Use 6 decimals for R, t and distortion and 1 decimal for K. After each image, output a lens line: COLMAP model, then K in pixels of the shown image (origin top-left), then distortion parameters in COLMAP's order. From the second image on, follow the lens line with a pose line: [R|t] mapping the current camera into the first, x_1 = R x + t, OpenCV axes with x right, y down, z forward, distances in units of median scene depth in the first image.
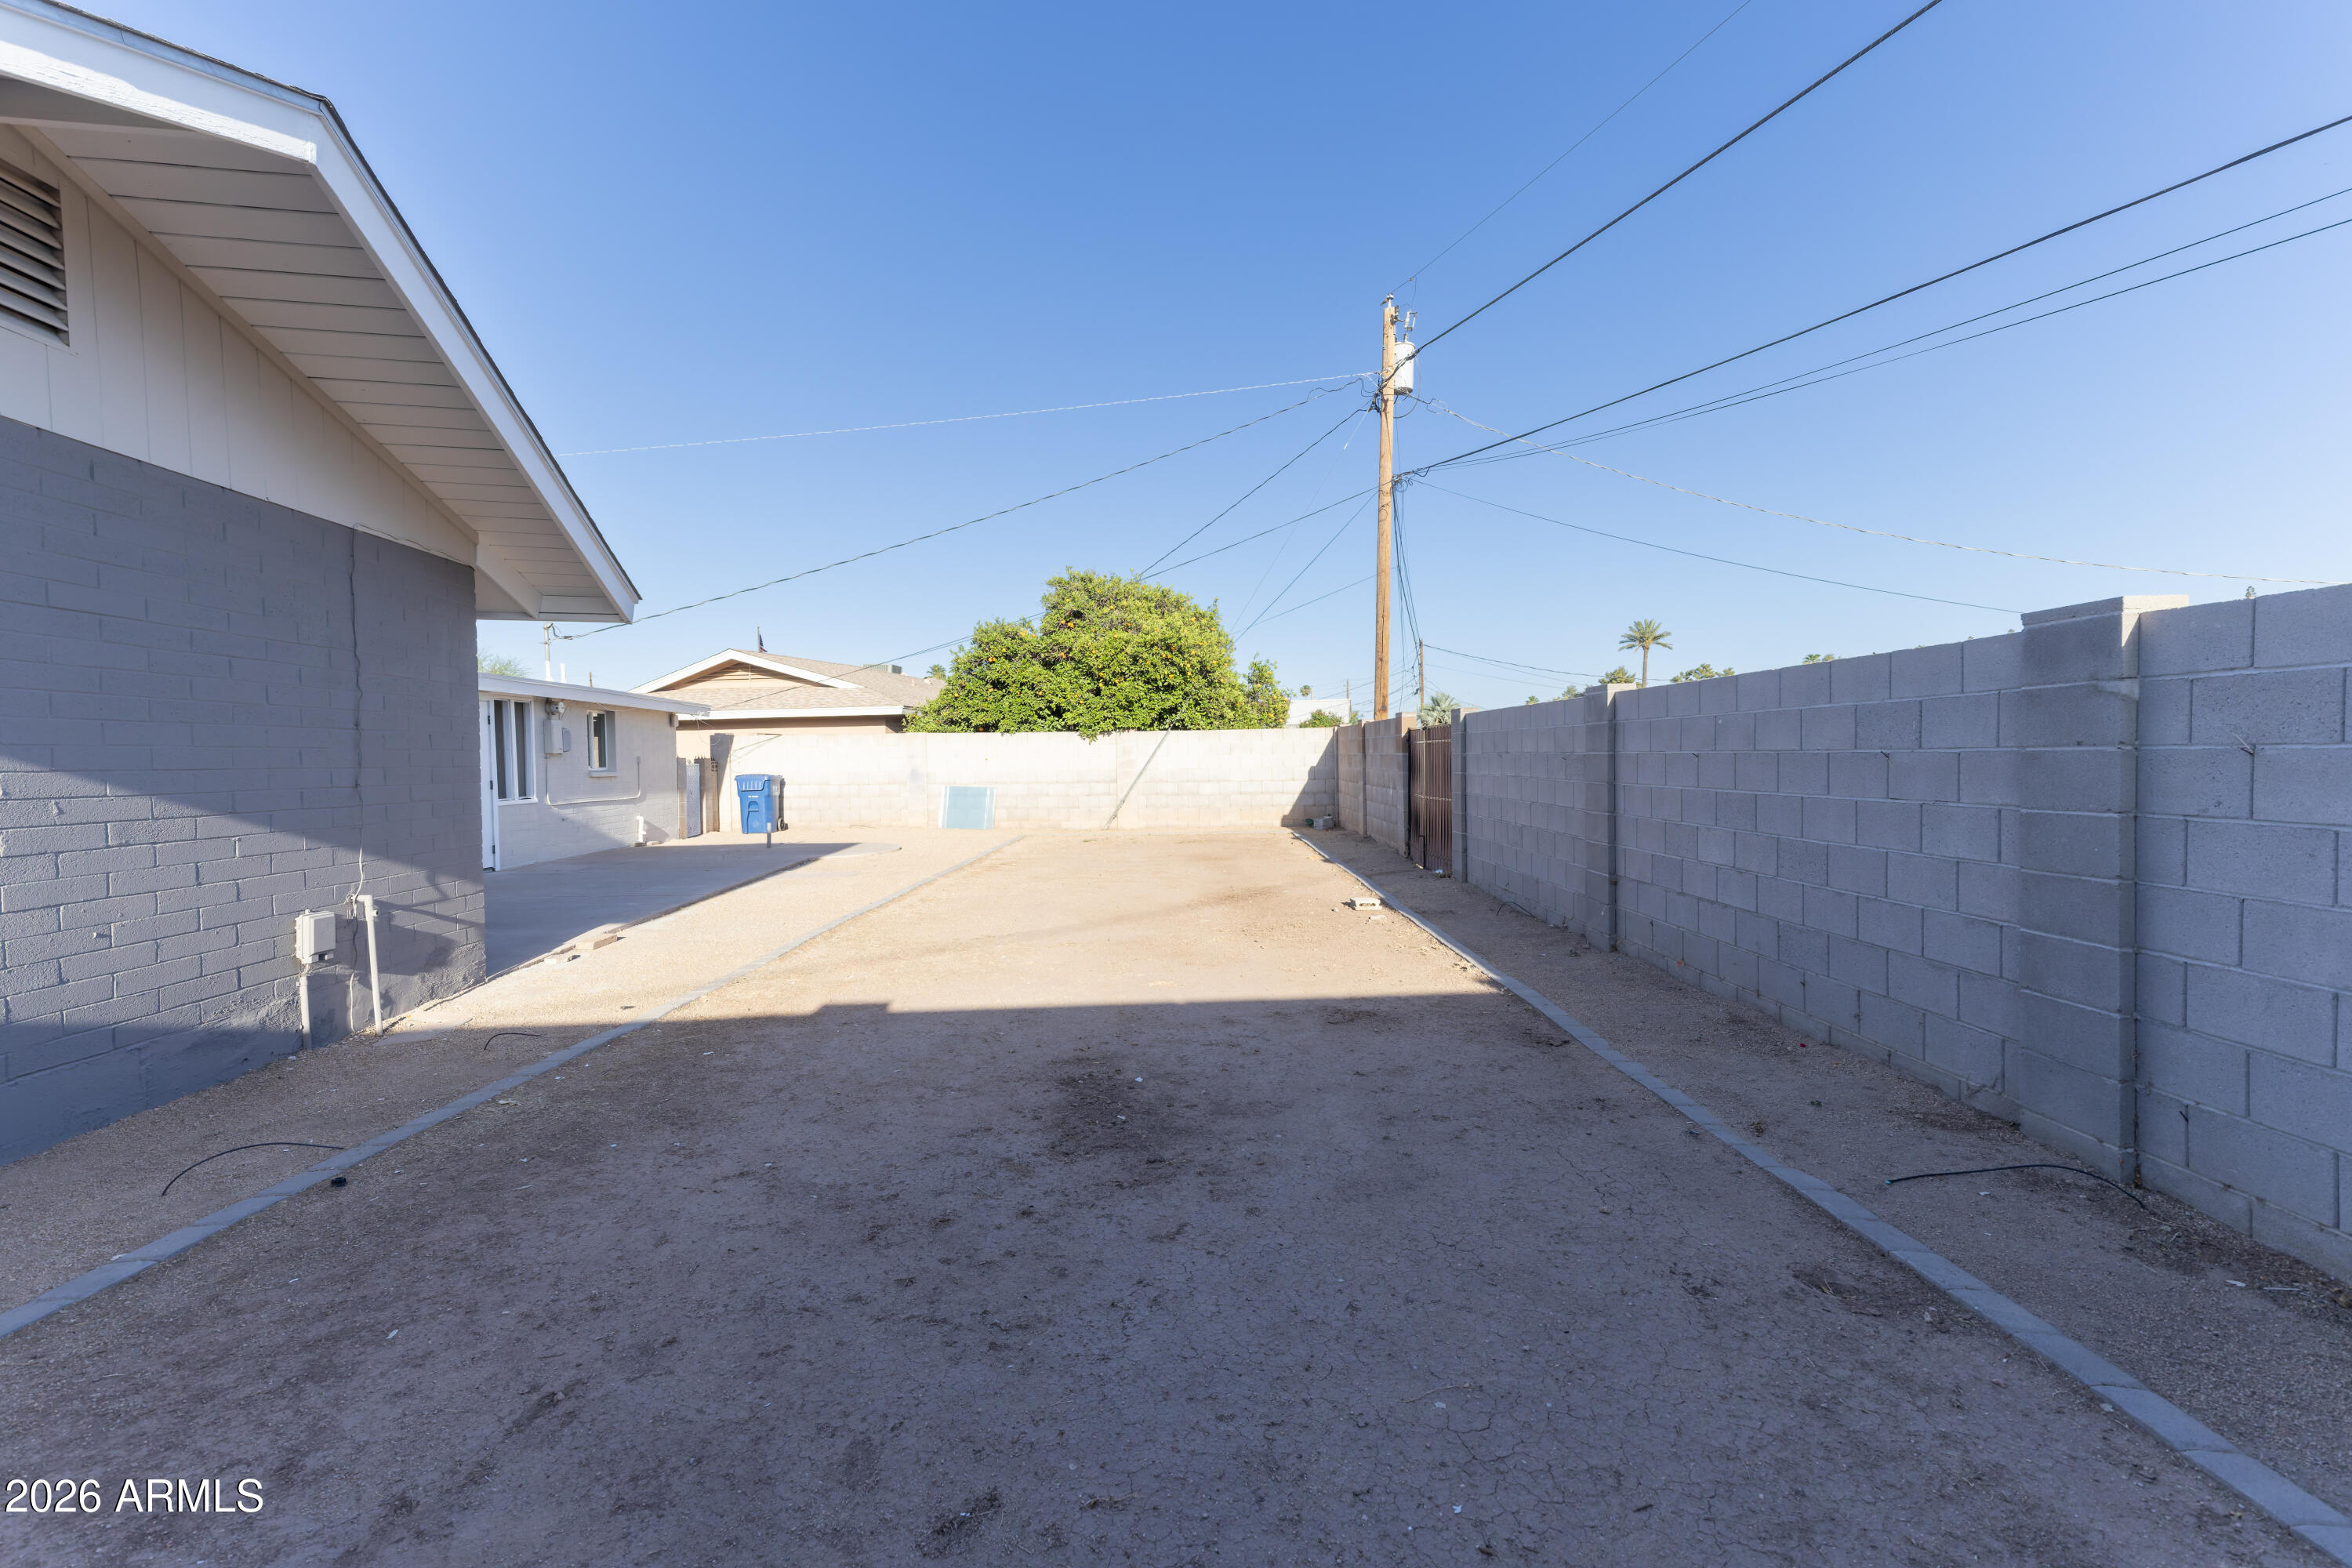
lens RADIAL K [[1114.6, 0, 1171.3], [0, 1114.6, 779.8], [0, 0, 1]] dist [0.039199, -0.001119]
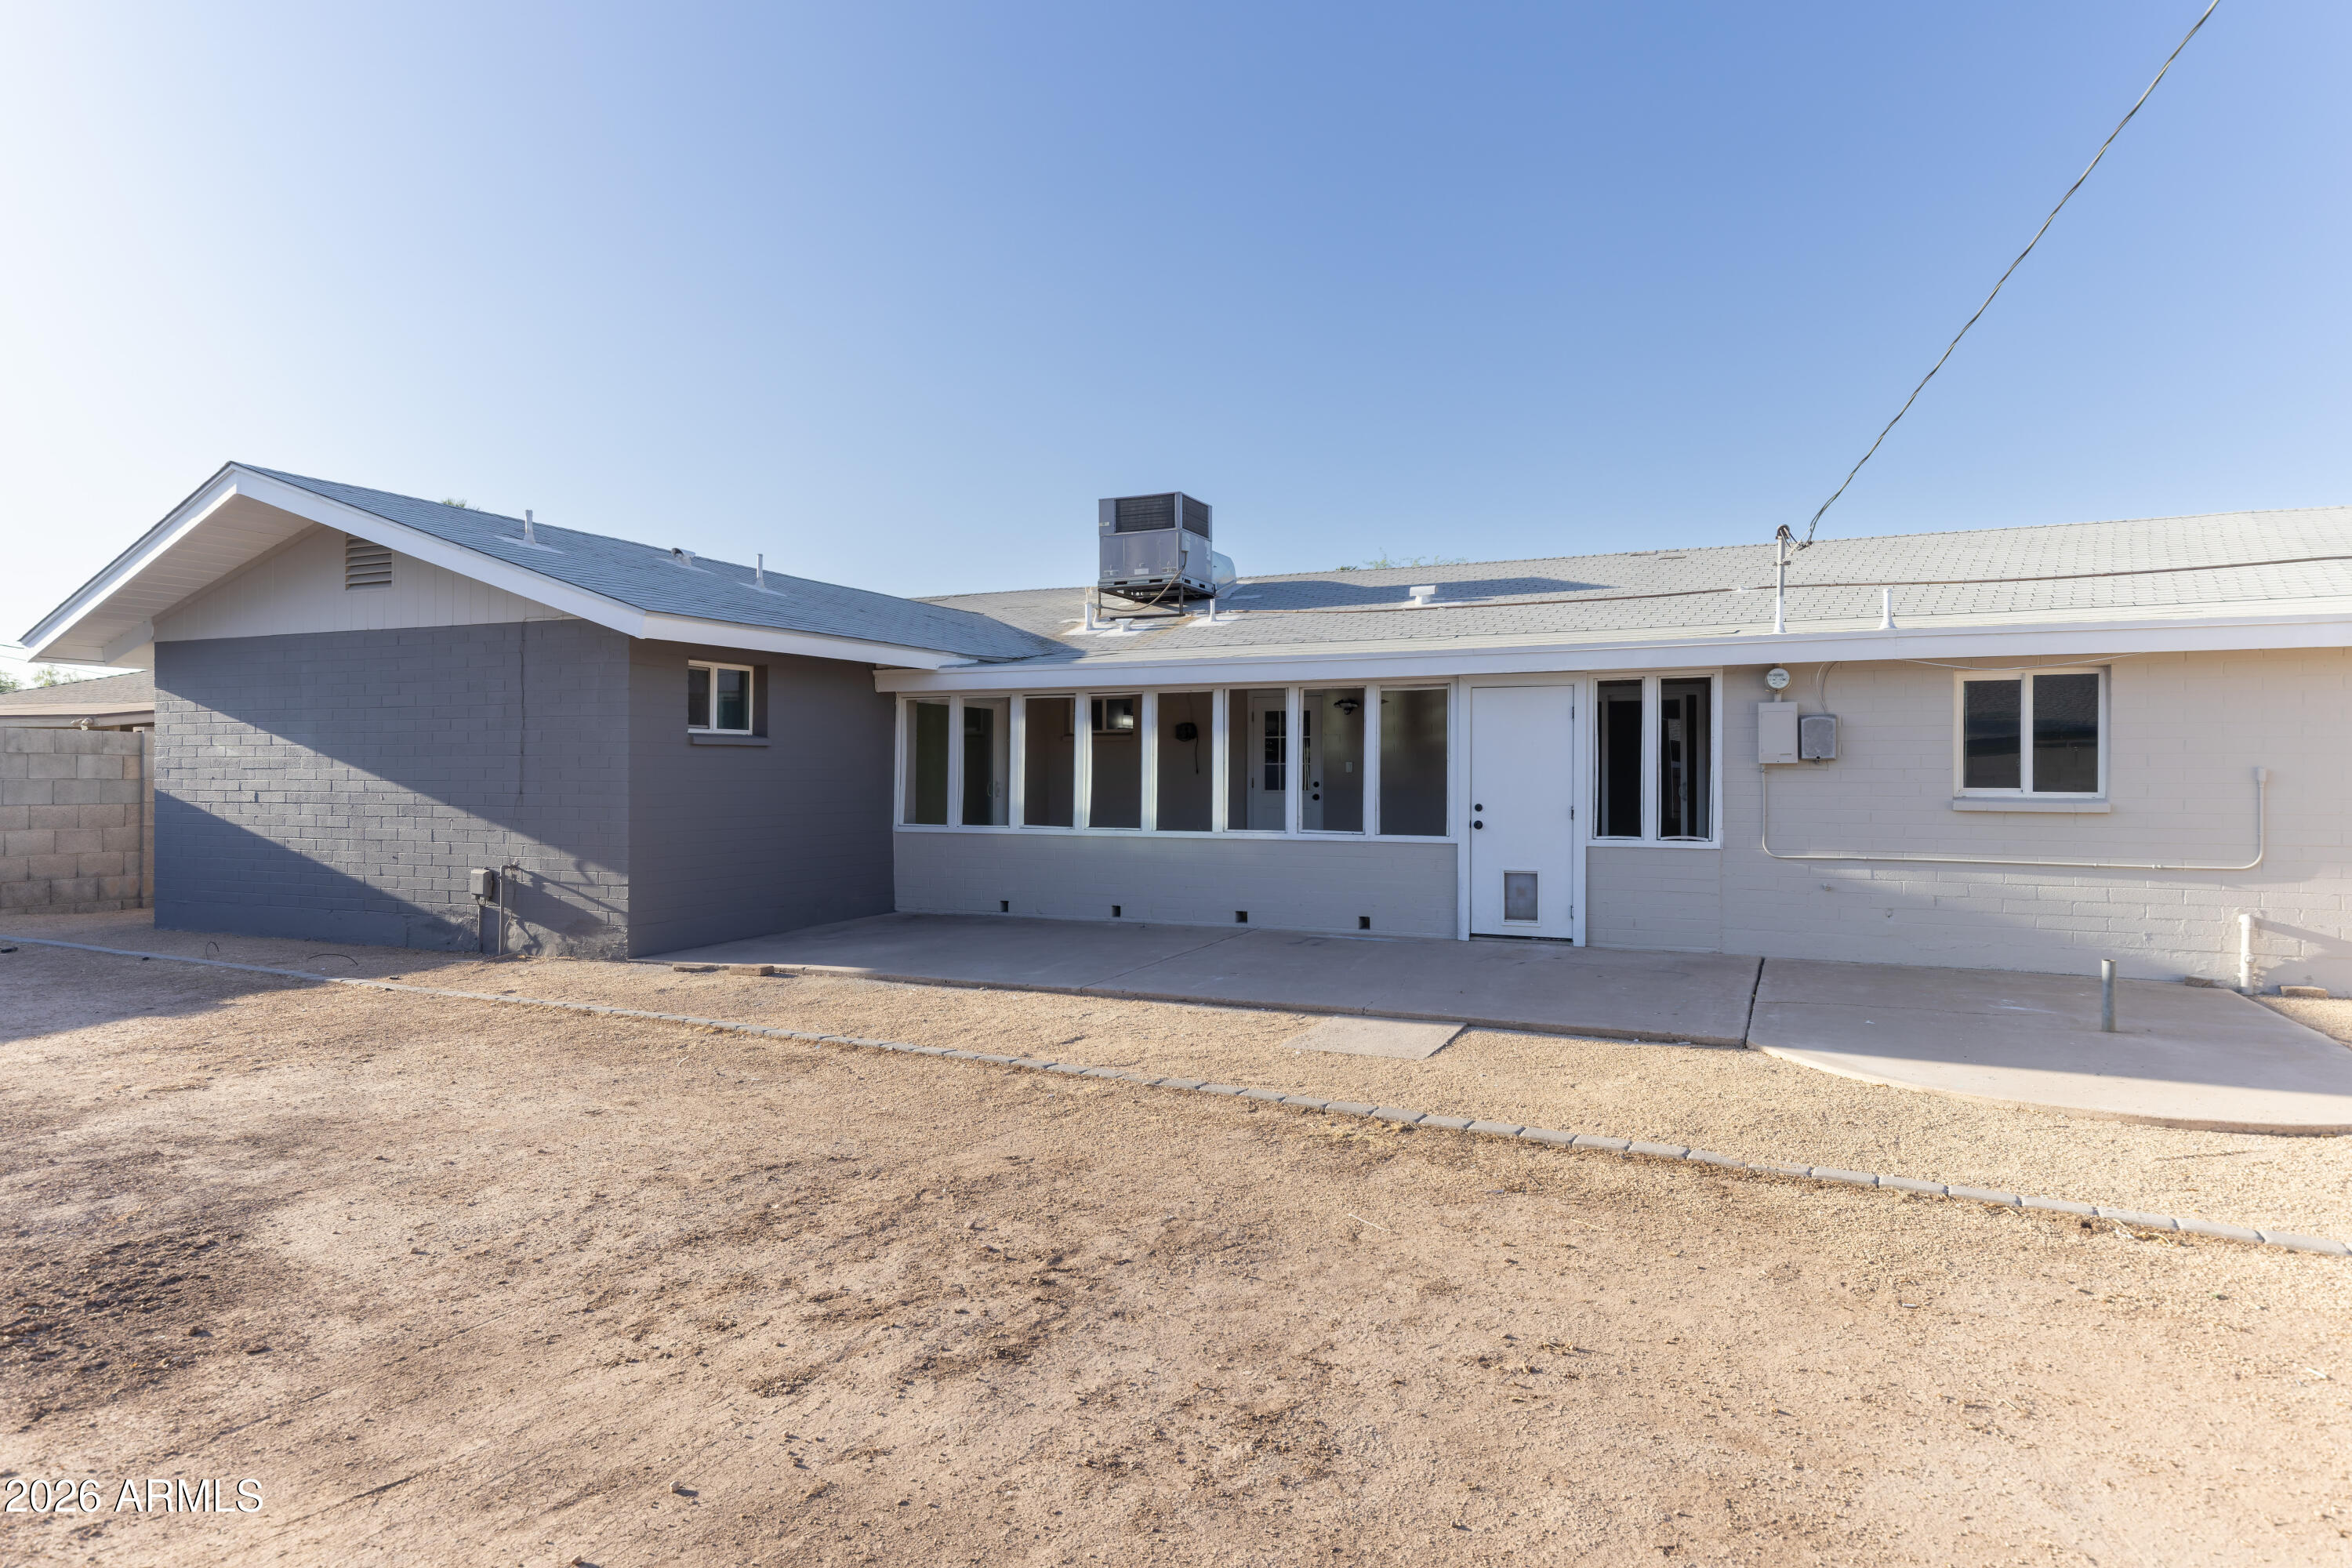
lens RADIAL K [[1243.2, 0, 1181.3], [0, 1243.2, 775.0], [0, 0, 1]] dist [0.023996, 0.000274]
pose [[-0.471175, 0.007792, -0.882005, 0.335098], [-0.015372, 0.999737, 0.017044, -0.059957], [0.881906, 0.021588, -0.470931, 2.567551]]
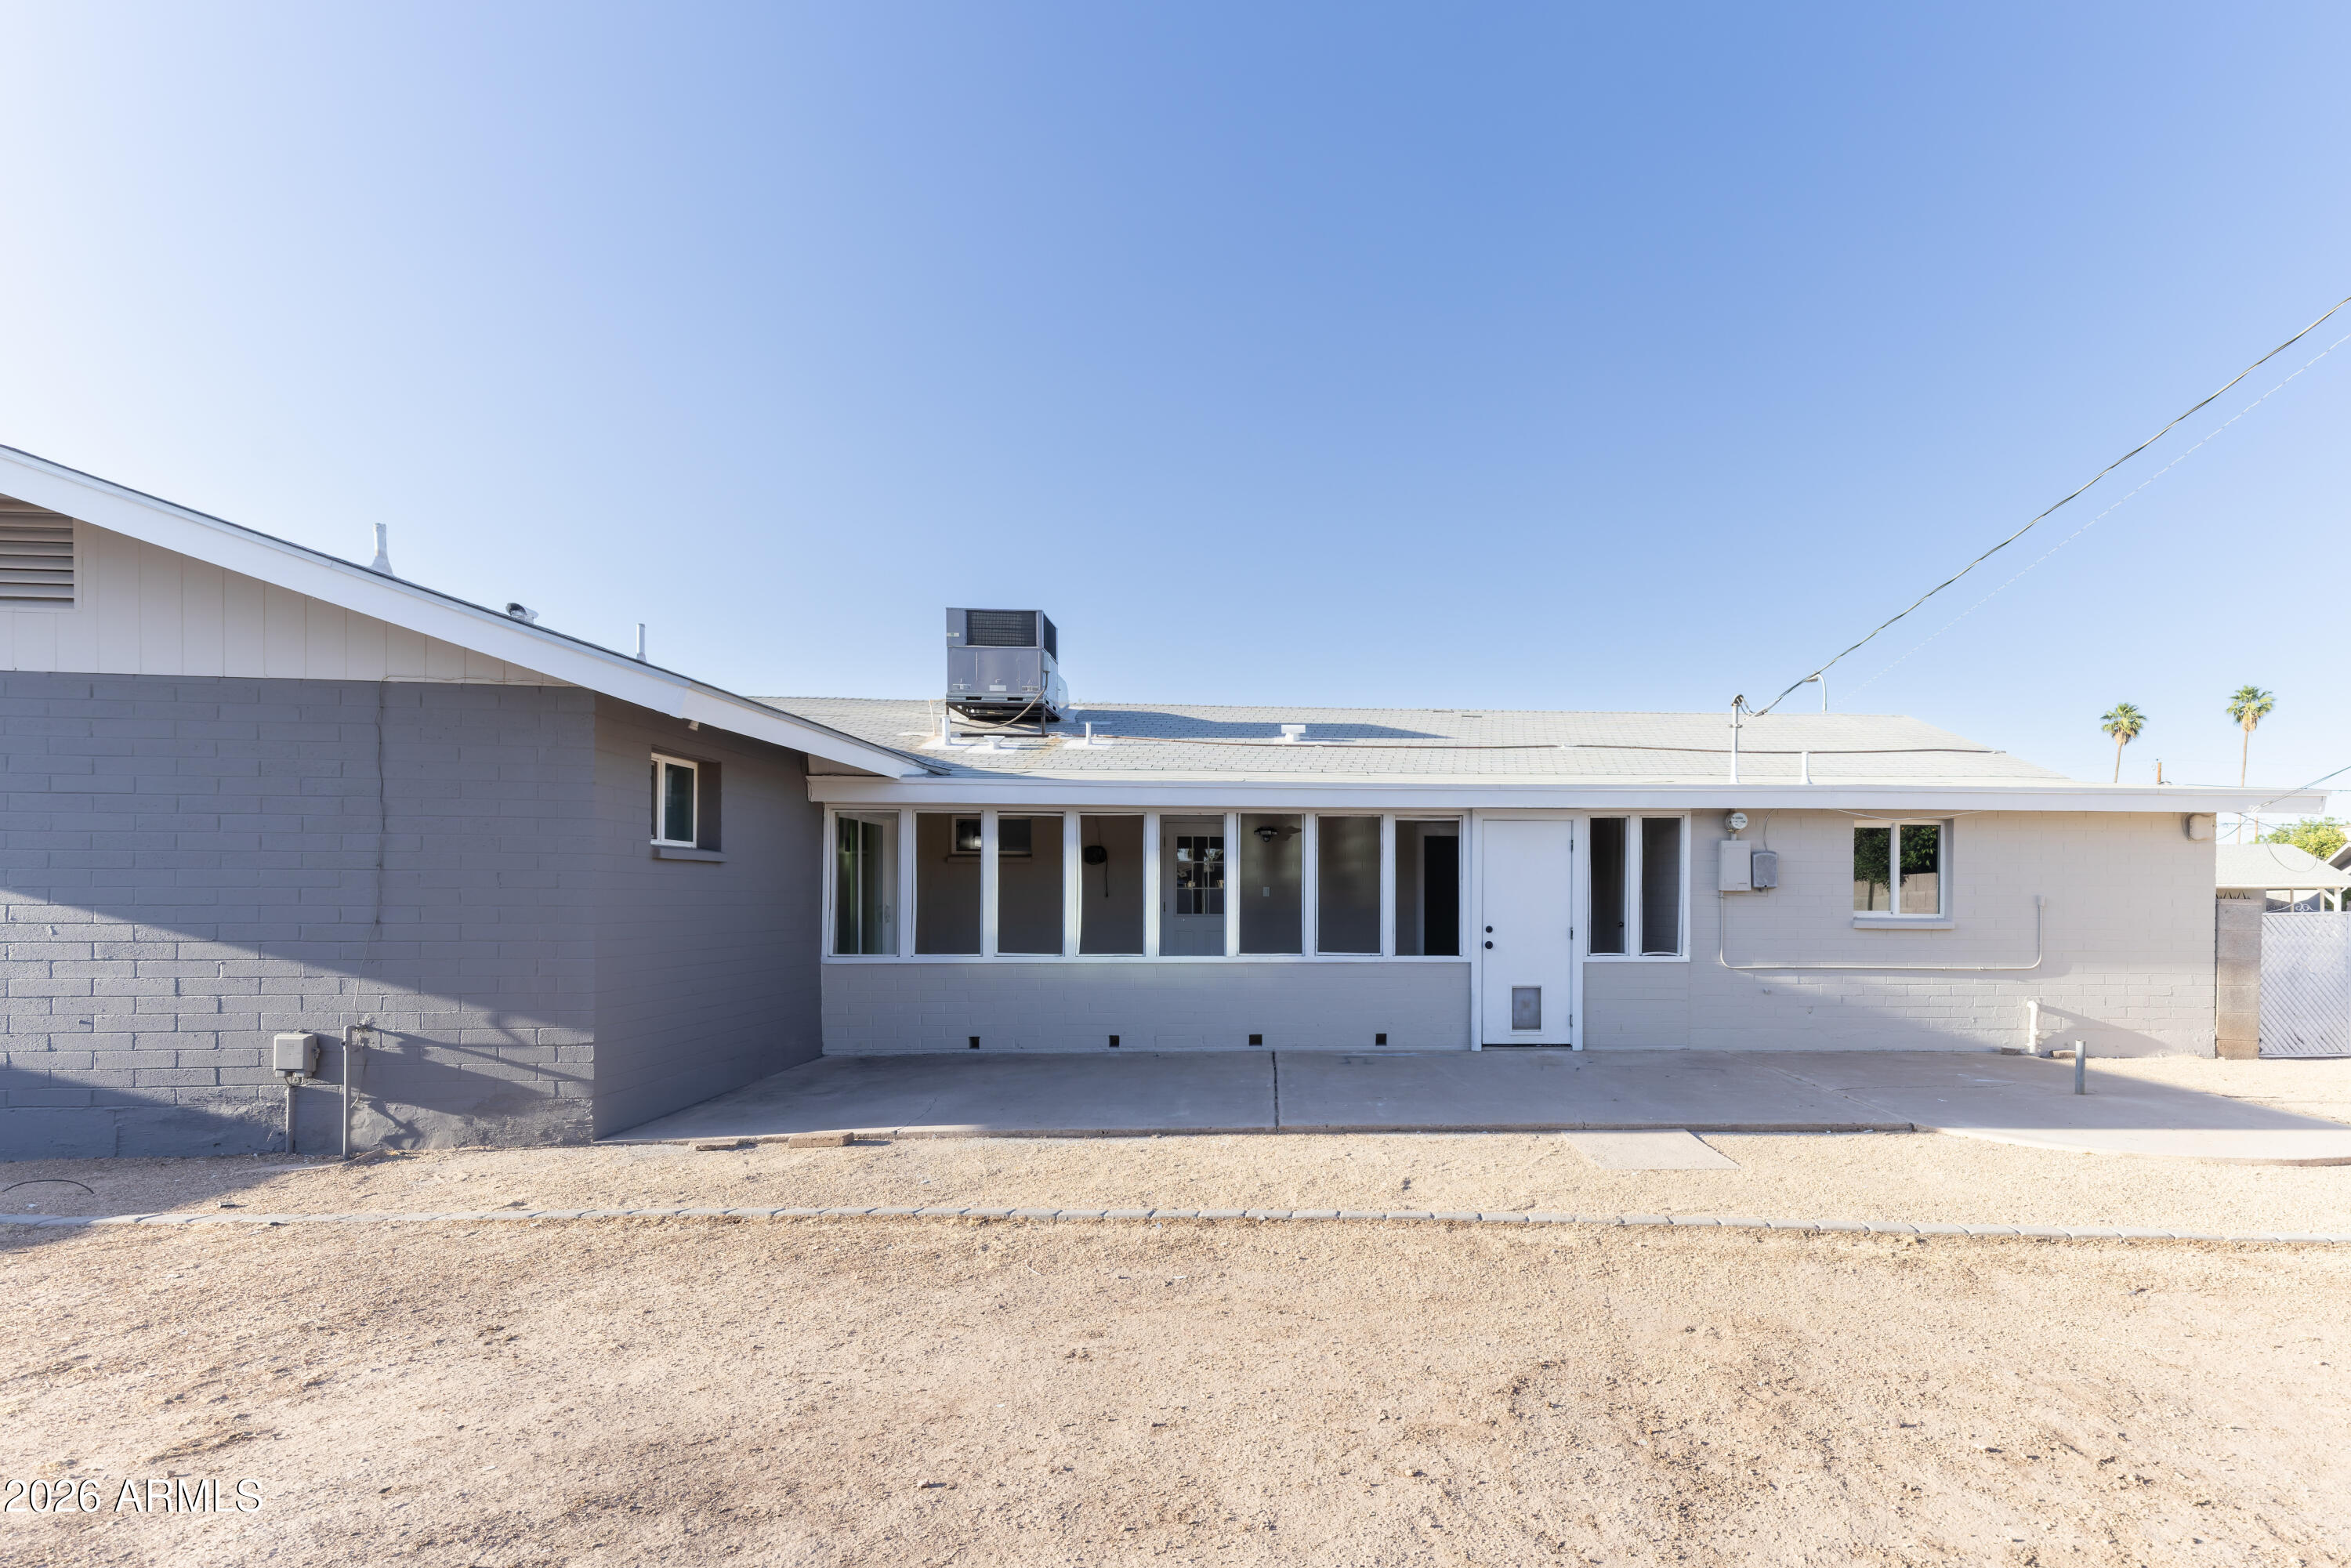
lens RADIAL K [[1114.1, 0, 1174.2], [0, 1114.1, 901.9], [0, 0, 1]] dist [0.039199, -0.001119]
pose [[-0.024335, 0.011626, -0.999636, 0.334313], [-0.023830, 0.999642, 0.012206, -0.044983], [0.999420, 0.024118, -0.024049, 1.784947]]
